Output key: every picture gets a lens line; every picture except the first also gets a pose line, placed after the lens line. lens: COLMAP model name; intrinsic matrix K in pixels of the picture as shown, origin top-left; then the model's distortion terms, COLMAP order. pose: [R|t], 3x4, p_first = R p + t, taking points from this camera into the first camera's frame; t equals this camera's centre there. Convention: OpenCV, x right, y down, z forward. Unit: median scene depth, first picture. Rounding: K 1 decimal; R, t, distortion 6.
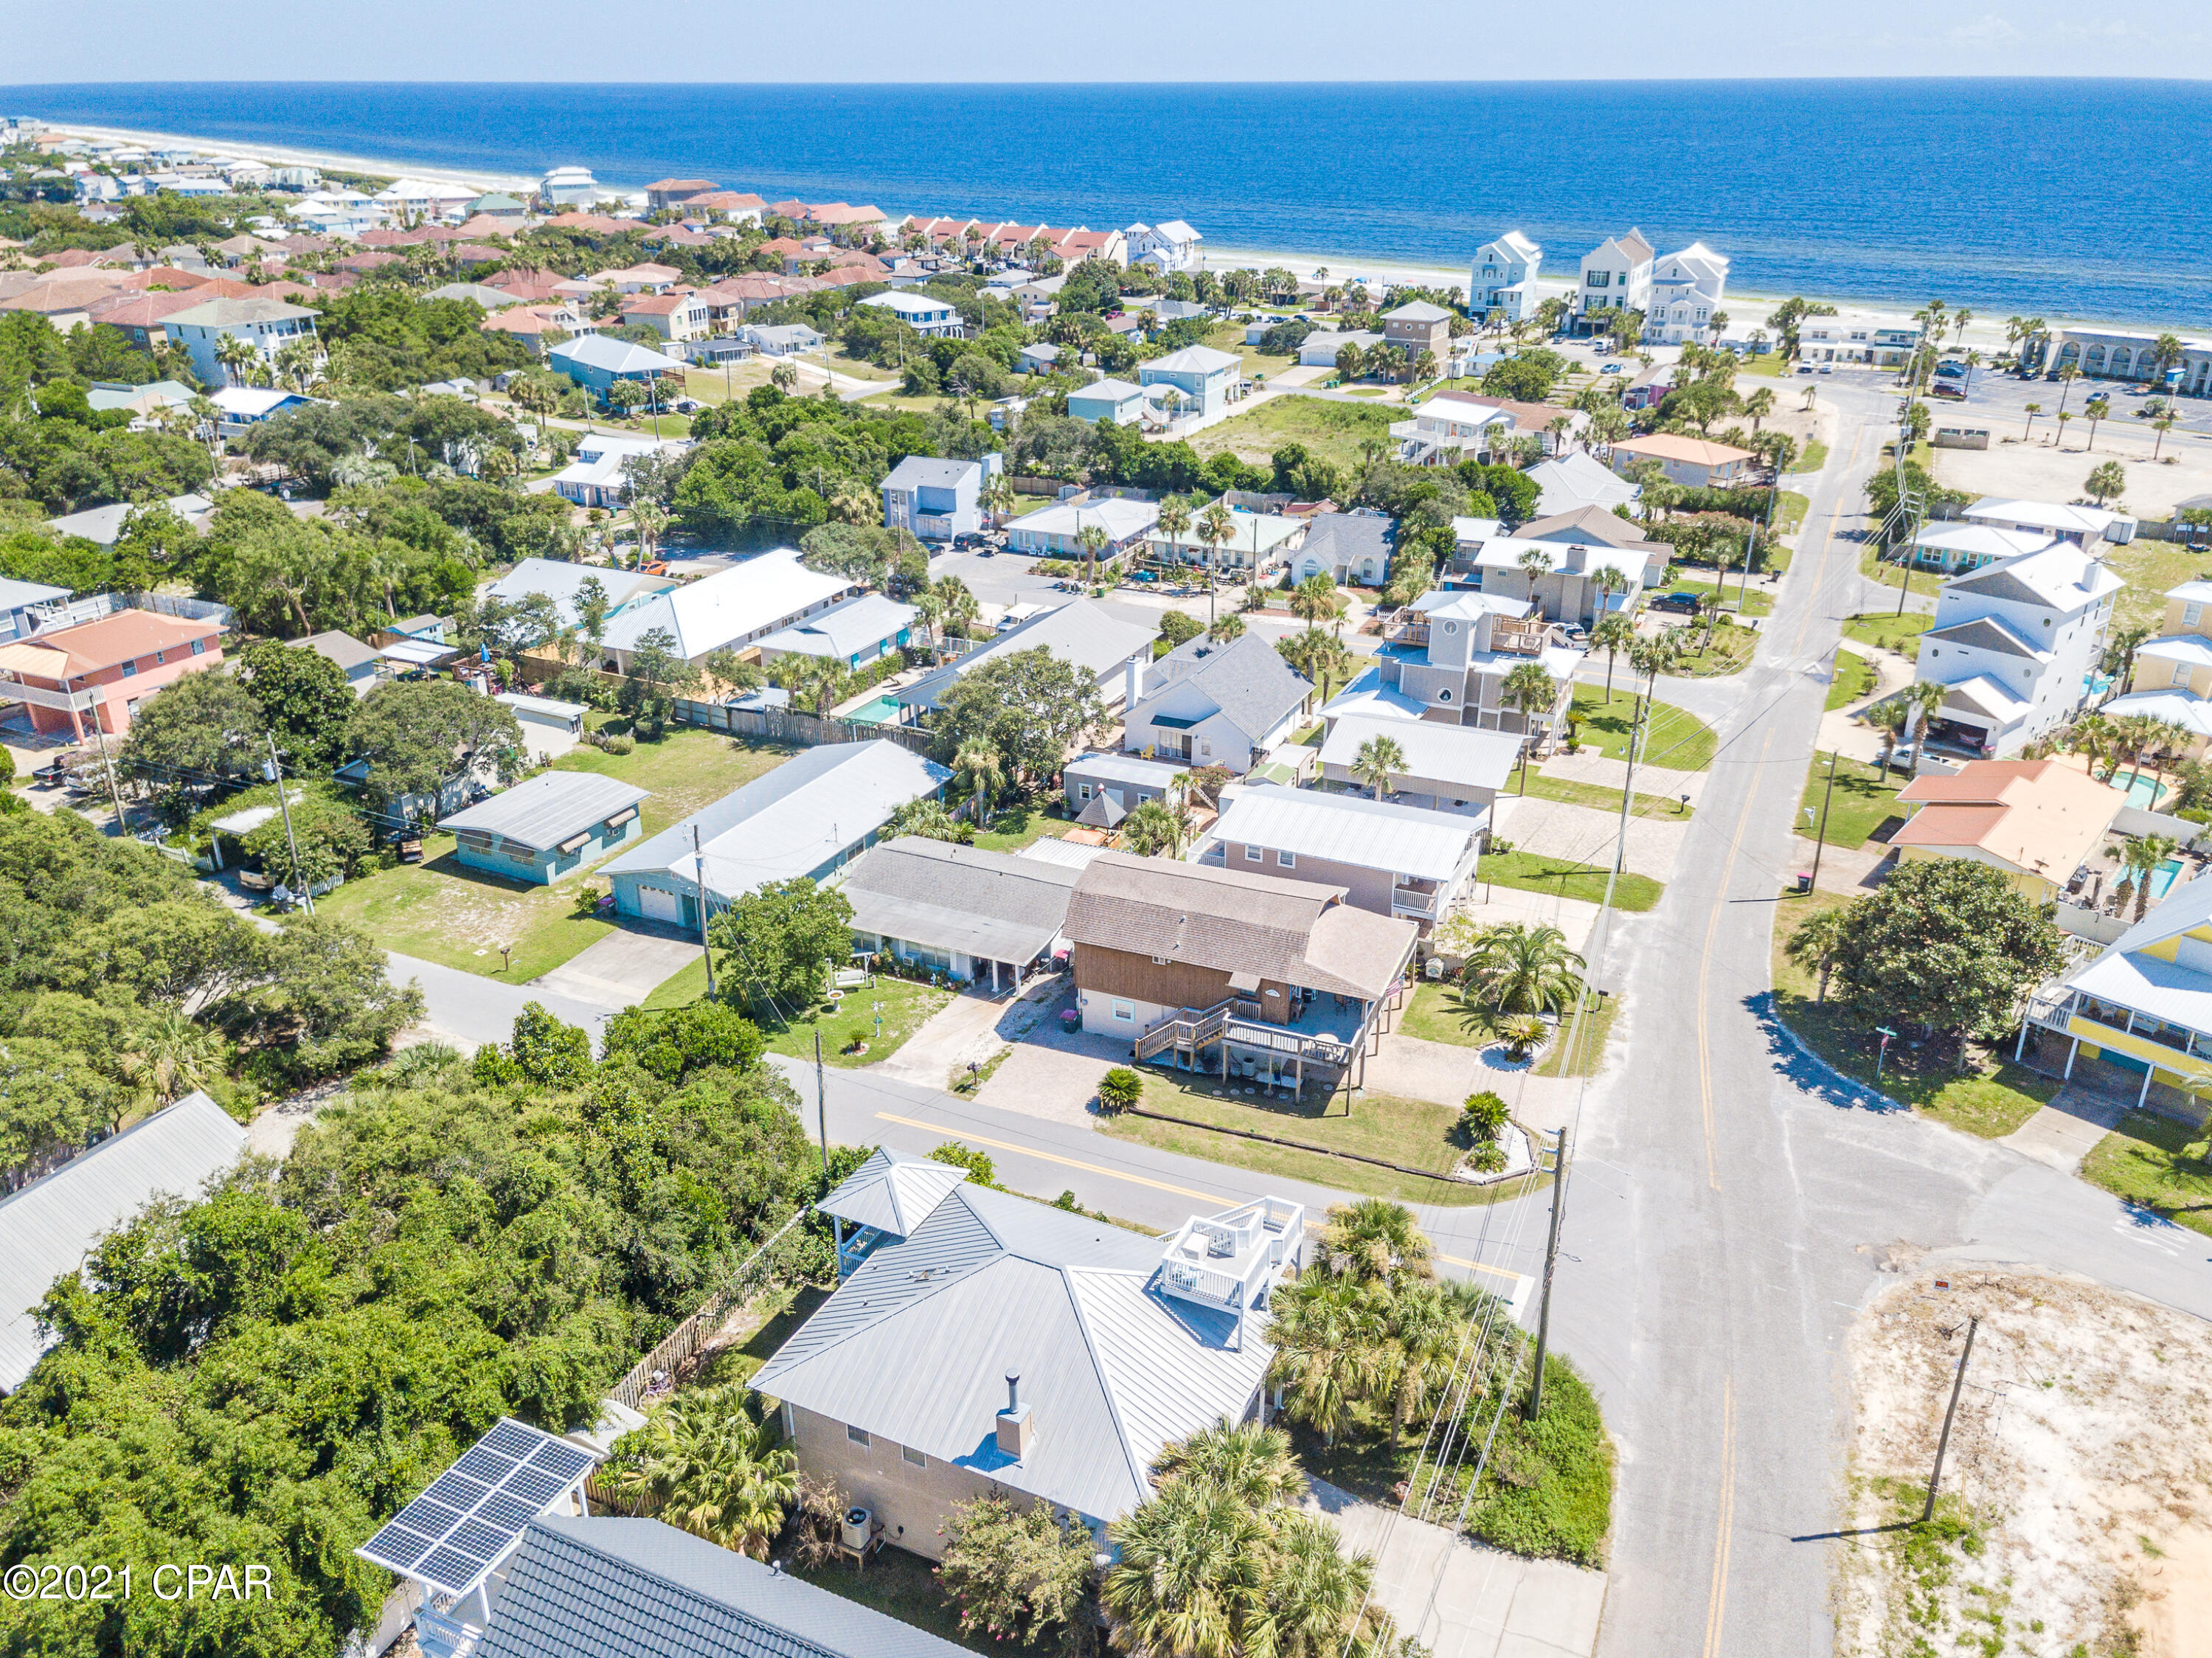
lens RADIAL K [[1683.3, 0, 1092.8], [0, 1683.3, 863.9], [0, 0, 1]] dist [0.014149, 0.006435]
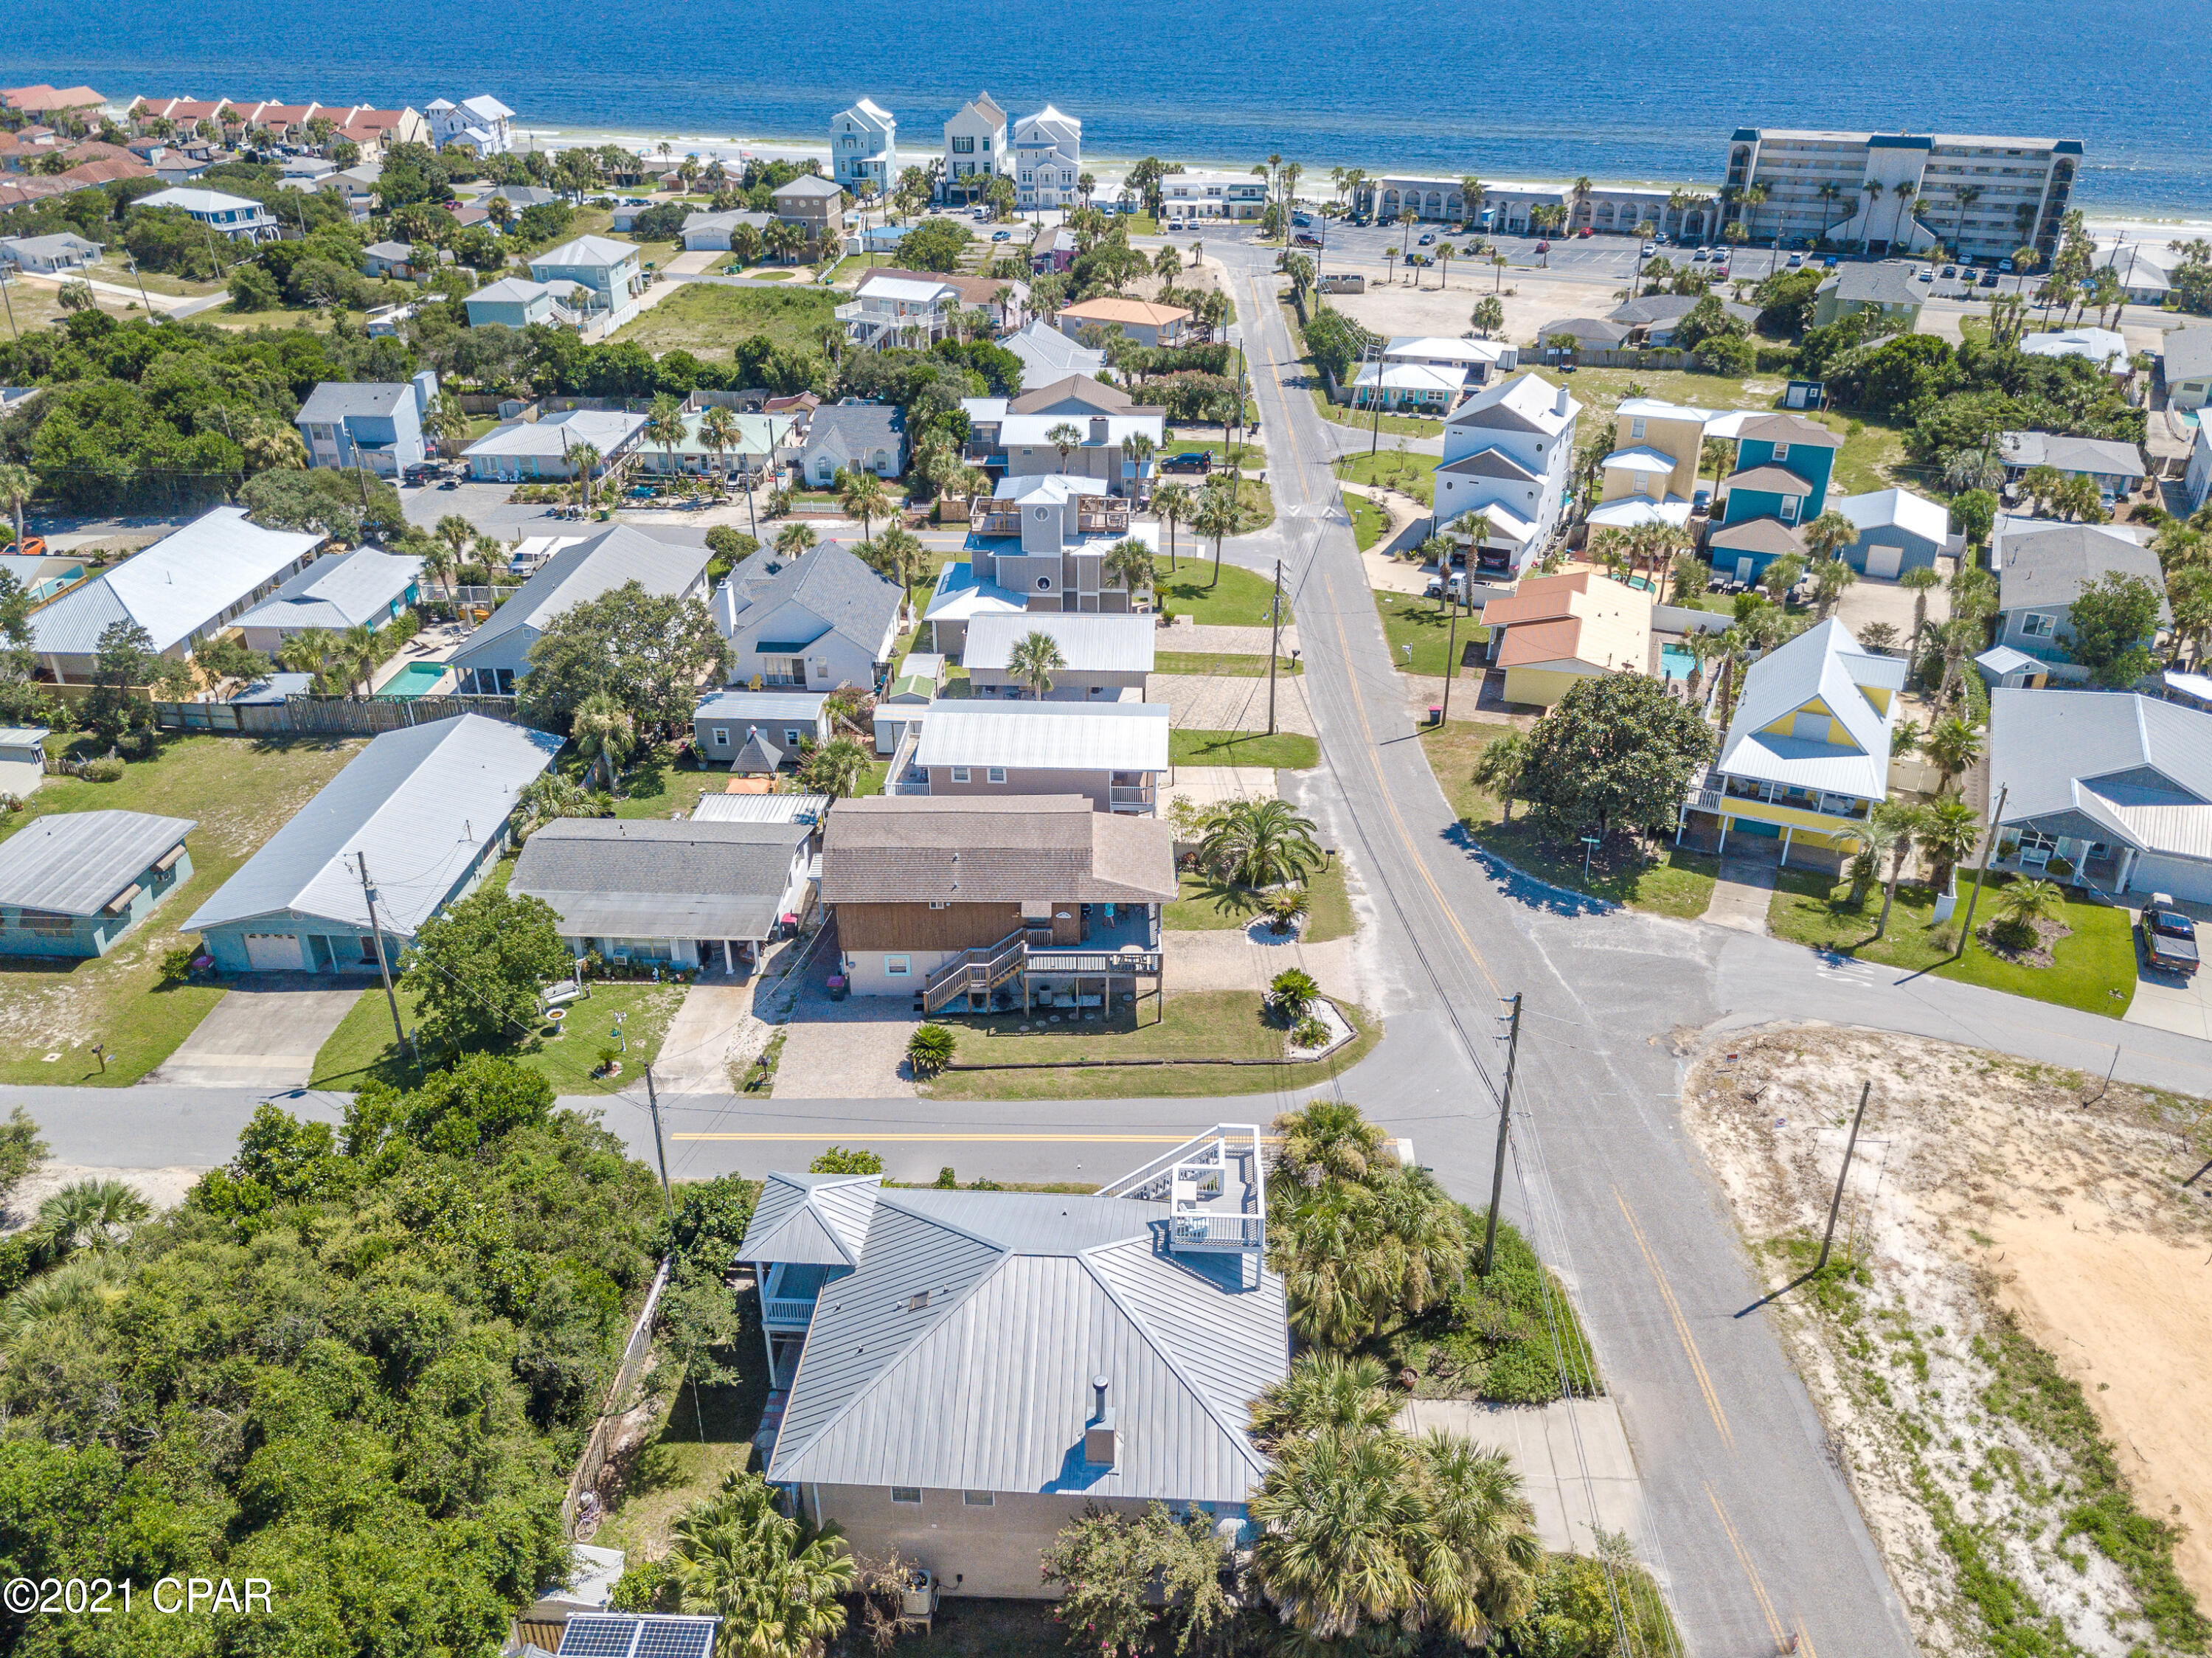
lens RADIAL K [[1683.3, 0, 1092.8], [0, 1683.3, 863.9], [0, 0, 1]] dist [0.014149, 0.006435]
pose [[0.921743, -0.184438, 0.341135, -0.131044], [0.161620, 0.982327, 0.094407, -0.026408], [-0.352519, -0.031885, 0.935261, 0.062113]]
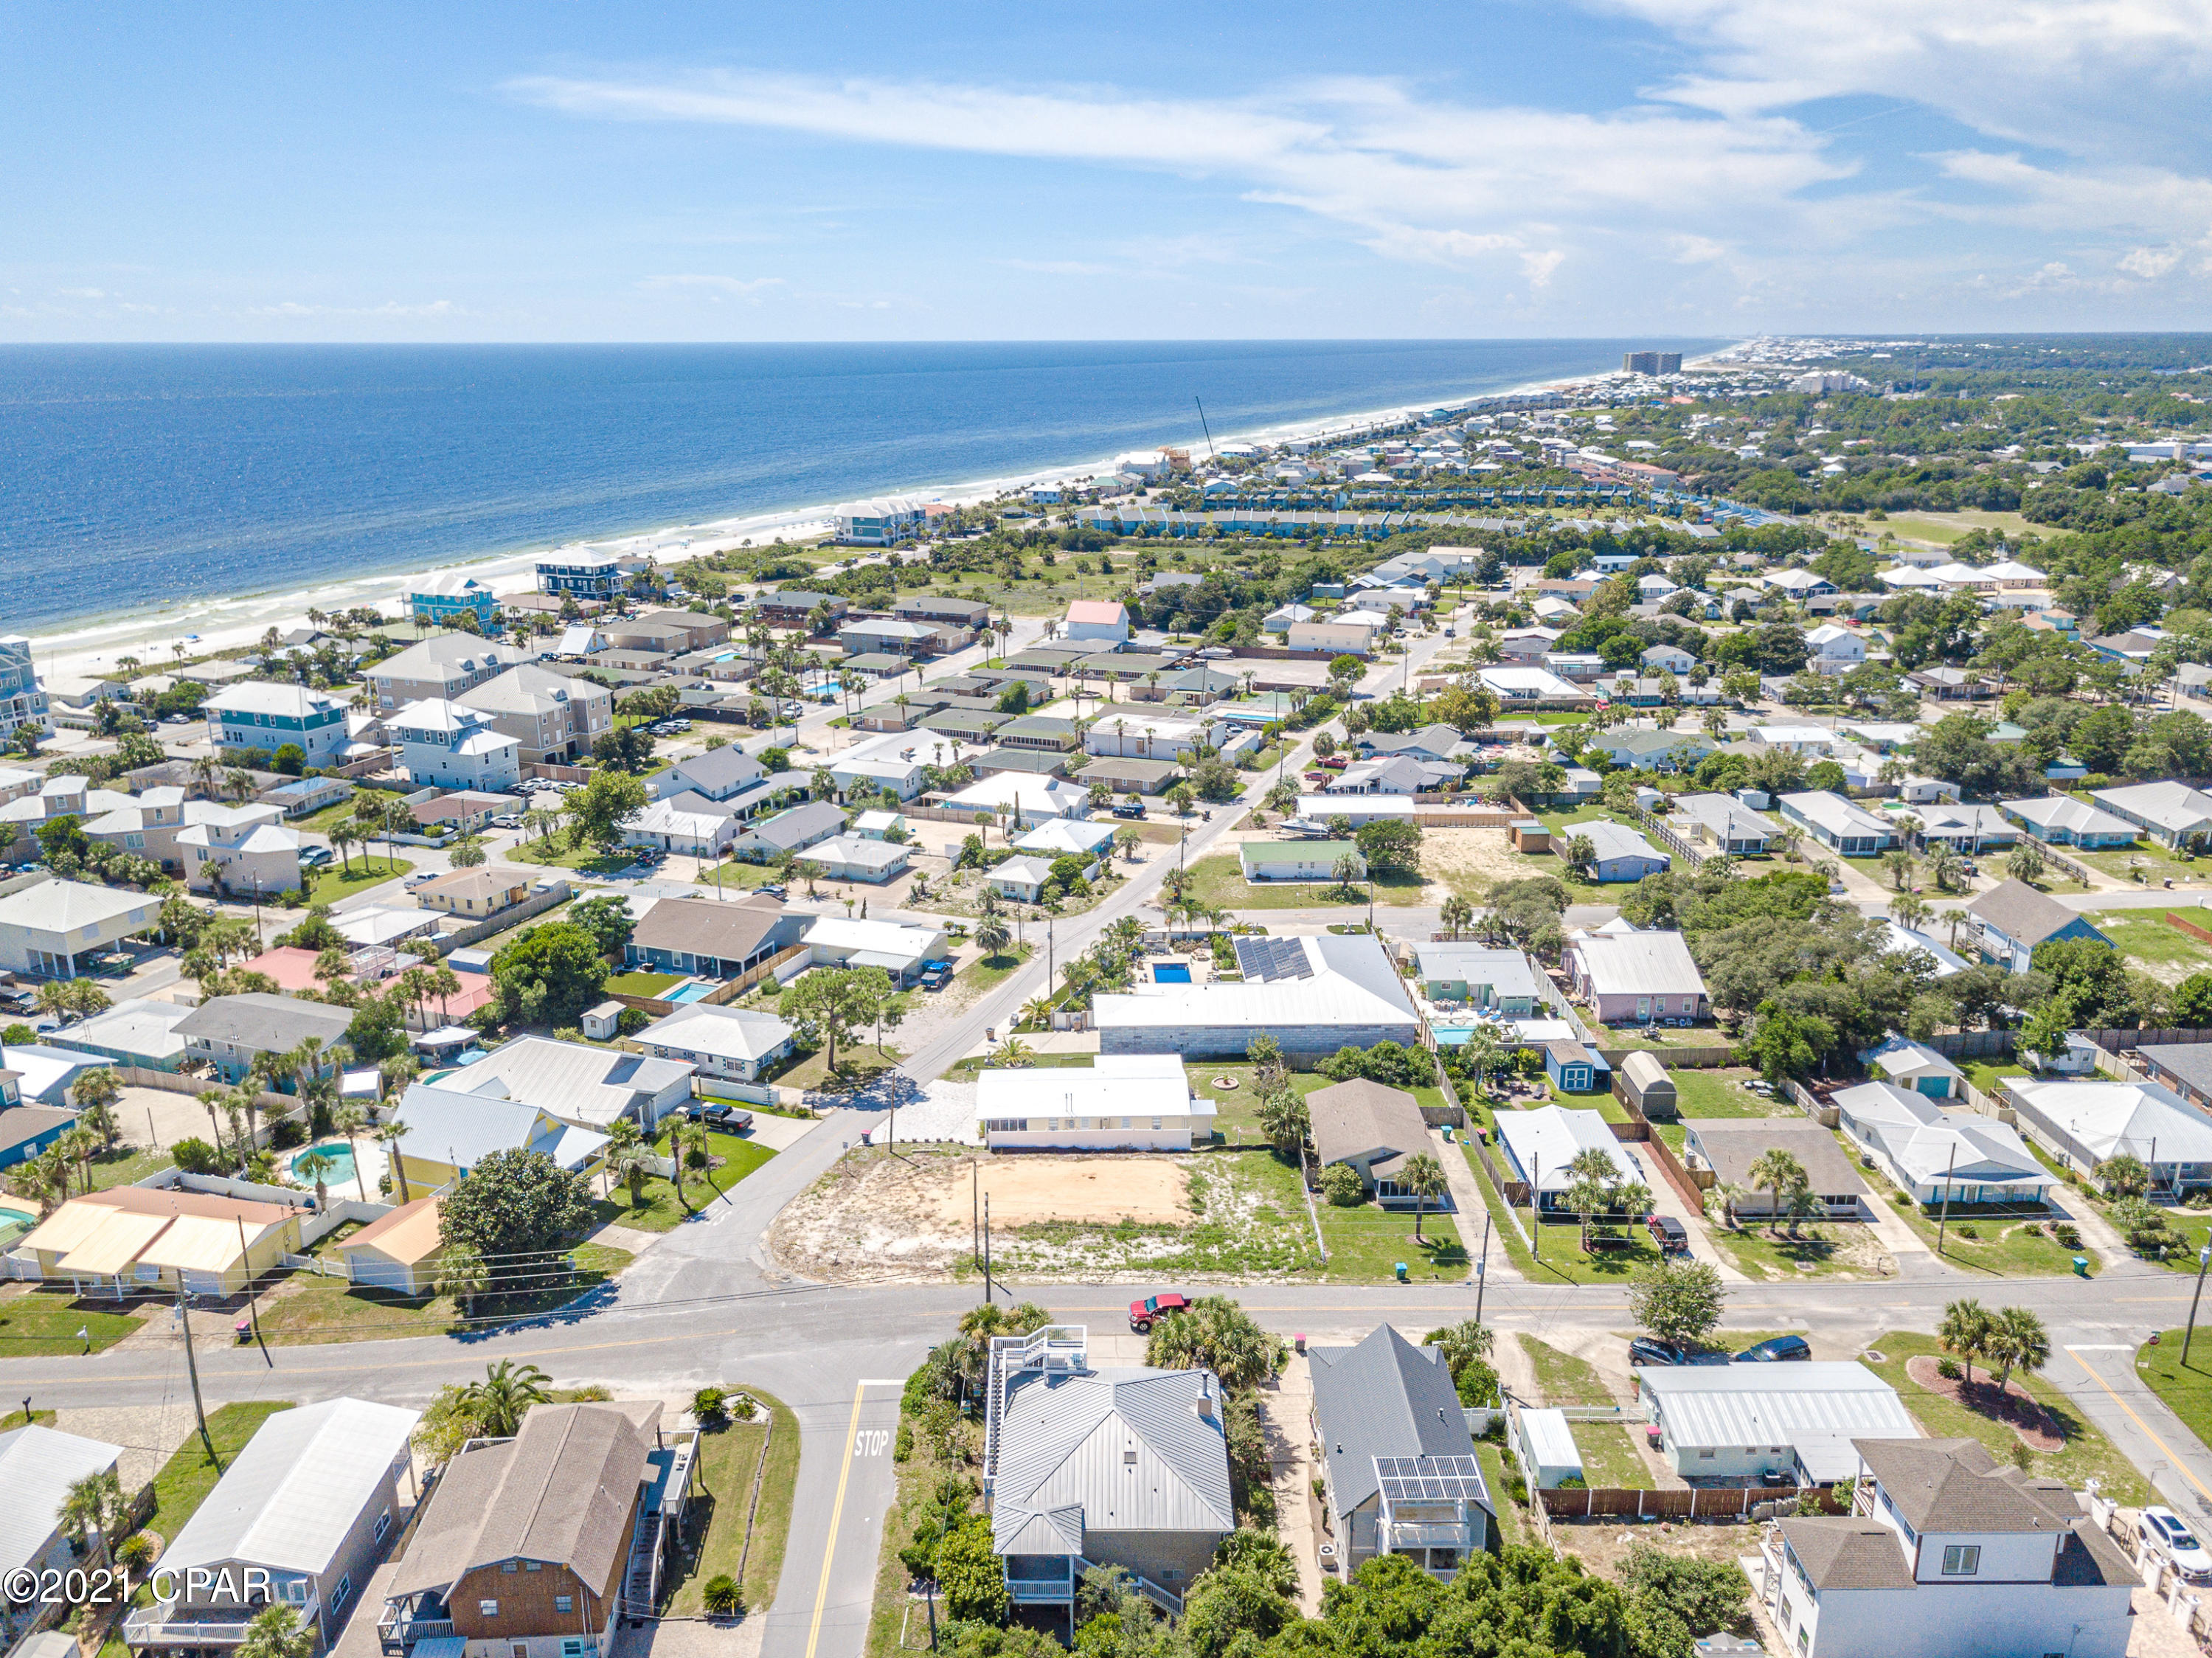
lens RADIAL K [[1706.6, 0, 1106.0], [0, 1706.6, 829.0], [0, 0, 1]] dist [0.027265, -0.003854]
pose [[-0.442057, -0.243018, 0.863440, -0.637169], [0.384865, 0.818105, 0.427298, -0.449234], [-0.810225, 0.521198, -0.268120, 0.538135]]
